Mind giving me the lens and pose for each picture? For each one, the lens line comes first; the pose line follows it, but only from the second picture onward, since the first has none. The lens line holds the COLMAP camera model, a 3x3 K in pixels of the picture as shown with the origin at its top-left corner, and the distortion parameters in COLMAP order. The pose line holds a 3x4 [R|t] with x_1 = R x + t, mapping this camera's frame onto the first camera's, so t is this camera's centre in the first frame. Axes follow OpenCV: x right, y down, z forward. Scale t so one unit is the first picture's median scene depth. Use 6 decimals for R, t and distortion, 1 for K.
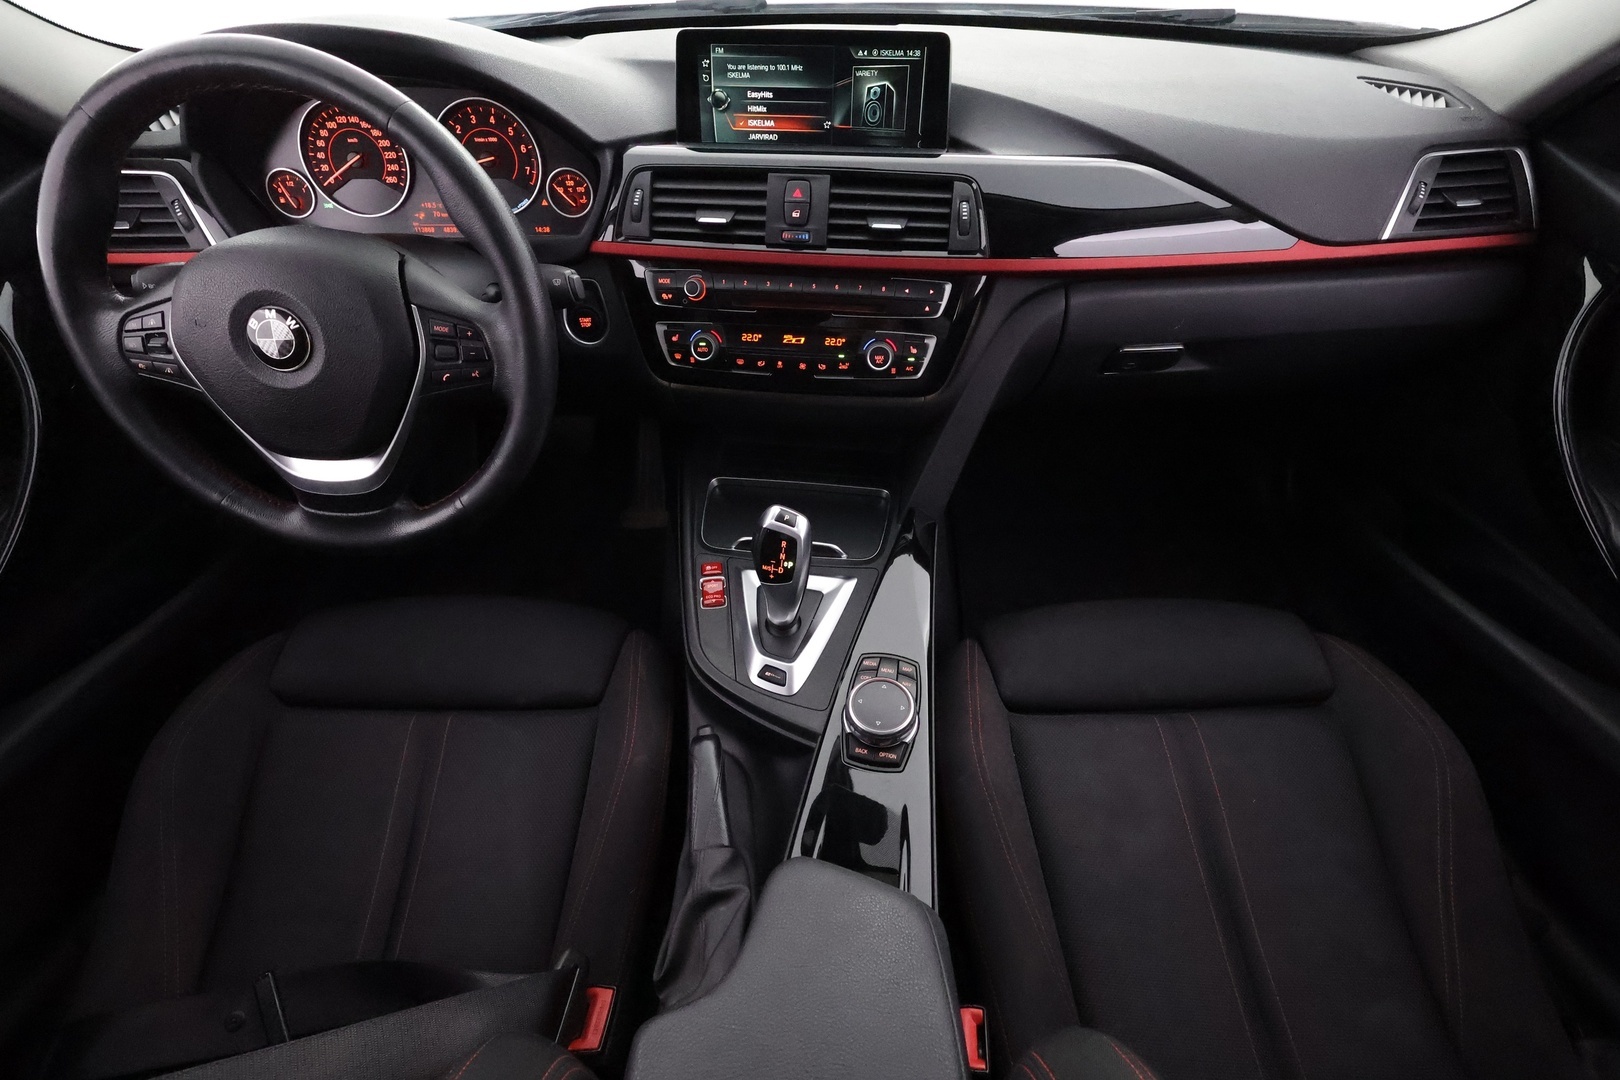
lens RADIAL K [[739.7, 0, 820.8], [0, 739.7, 539.9], [0, 0, 1]] dist [0.001845, -0.000239]
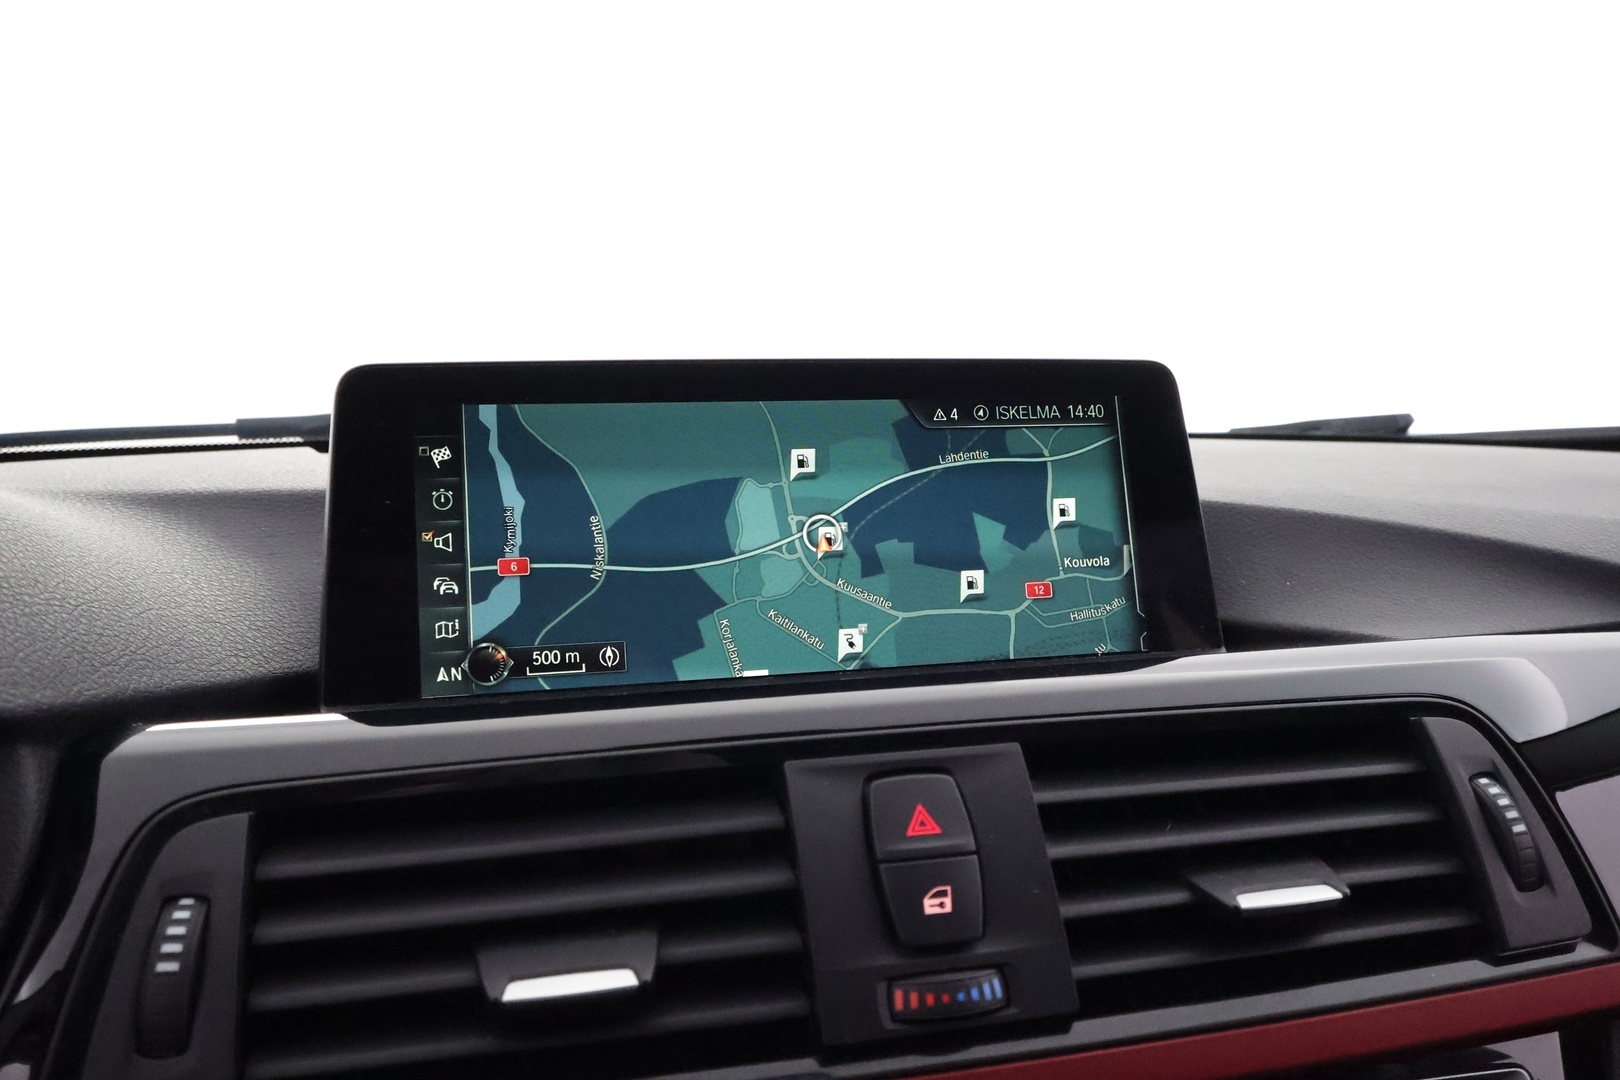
lens RADIAL K [[1265.6, 0, 809.5], [0, 1265.6, 538.4], [0, 0, 1]] dist [-0.008794, -0.000481]
pose [[0.932651, -0.038135, 0.358760, -0.198971], [0.250455, 0.784183, -0.567740, -0.296941], [-0.259682, 0.619356, 0.740920, 0.608234]]
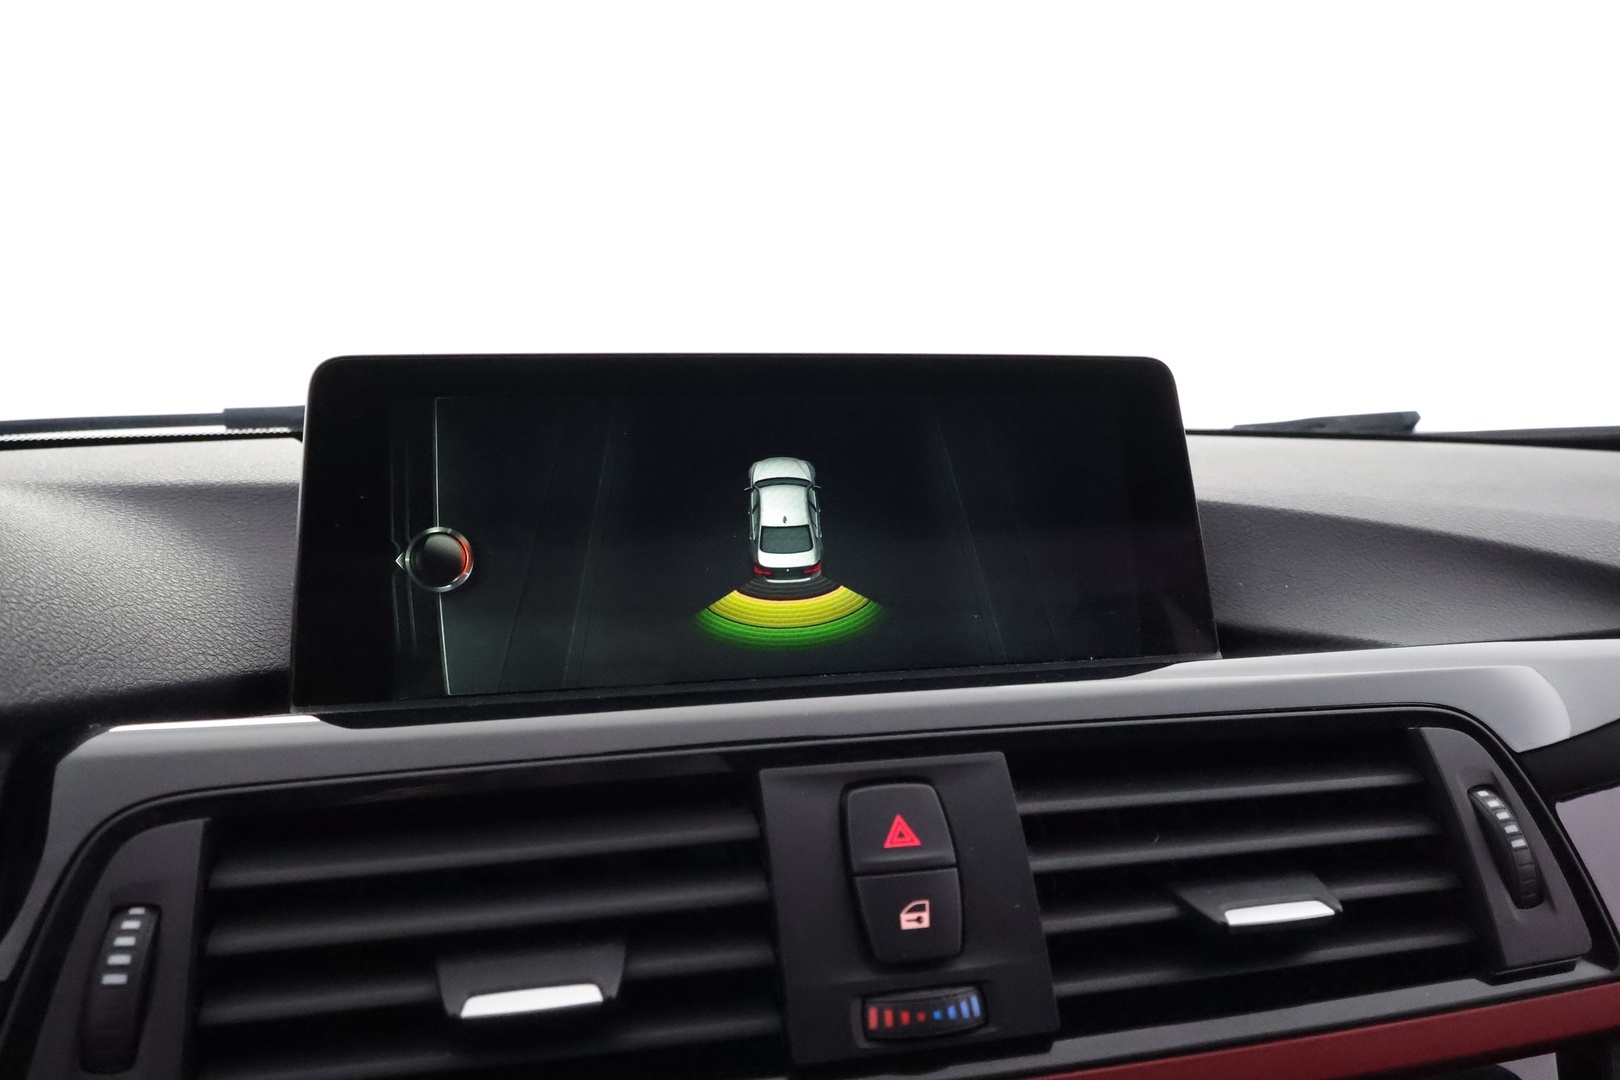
lens RADIAL K [[1265.6, 0, 813.1], [0, 1265.6, 538.9], [0, 0, 1]] dist [-0.008794, -0.000481]
pose [[0.934432, -0.033646, 0.354549, -0.185507], [0.242006, 0.790362, -0.562815, -0.304206], [-0.261286, 0.611716, 0.746682, 0.612983]]
